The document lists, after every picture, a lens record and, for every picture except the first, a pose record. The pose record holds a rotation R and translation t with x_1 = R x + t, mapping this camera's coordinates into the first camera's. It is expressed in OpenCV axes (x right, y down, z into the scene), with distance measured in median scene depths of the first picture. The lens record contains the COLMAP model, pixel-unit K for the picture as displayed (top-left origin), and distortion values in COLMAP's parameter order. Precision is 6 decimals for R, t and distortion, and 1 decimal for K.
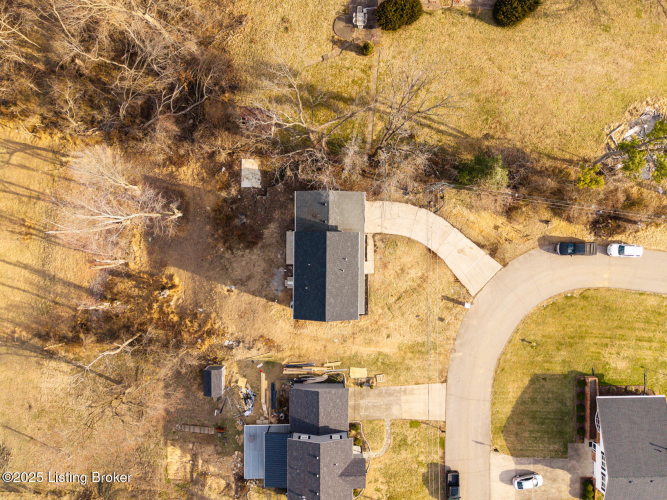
lens RADIAL K [[445.8, 0, 332.9], [0, 445.8, 252.7], [0, 0, 1]] dist [0.022777, -0.019718]
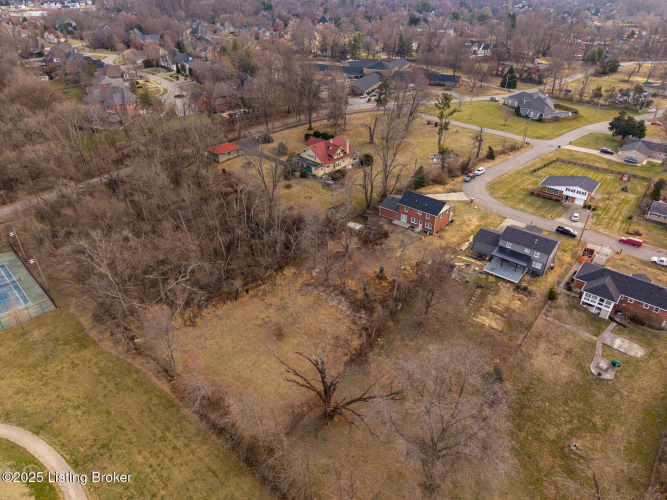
lens RADIAL K [[445.8, 0, 339.1], [0, 445.8, 250.7], [0, 0, 1]] dist [0.022777, -0.019718]
pose [[0.628419, -0.417945, 0.656057, -1.481473], [0.777592, 0.314763, -0.544312, 0.811074], [0.020990, 0.852201, 0.522794, 0.127171]]
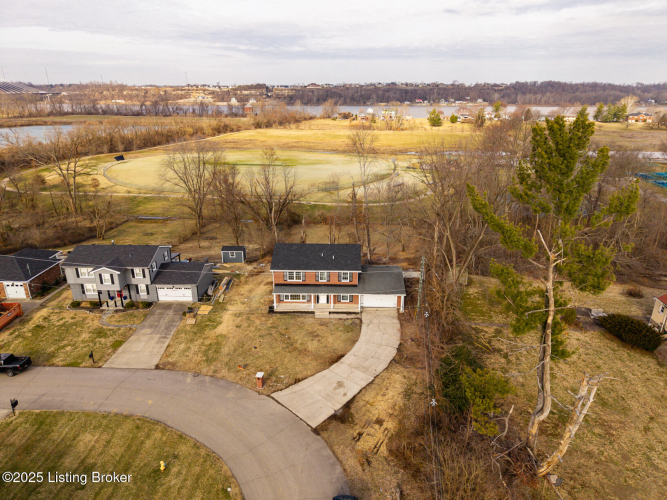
lens RADIAL K [[445.8, 0, 331.0], [0, 445.8, 251.5], [0, 0, 1]] dist [0.022777, -0.019718]
pose [[-0.022276, 0.323963, -0.945808, 0.861057], [-0.999430, -0.031201, 0.012852, 0.007697], [-0.025346, 0.945555, 0.324473, 0.589569]]
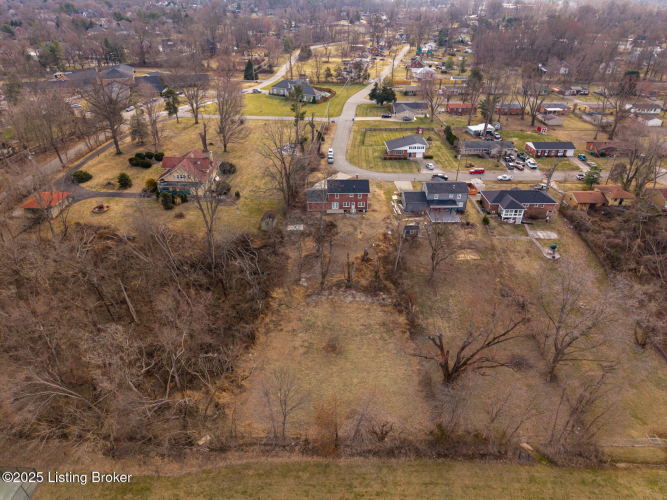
lens RADIAL K [[445.8, 0, 334.7], [0, 445.8, 251.9], [0, 0, 1]] dist [0.022777, -0.019718]
pose [[-0.043839, -0.538013, 0.841796, -1.764354], [0.998951, -0.034736, 0.029823, -0.073112], [0.013196, 0.842221, 0.538972, 0.117328]]
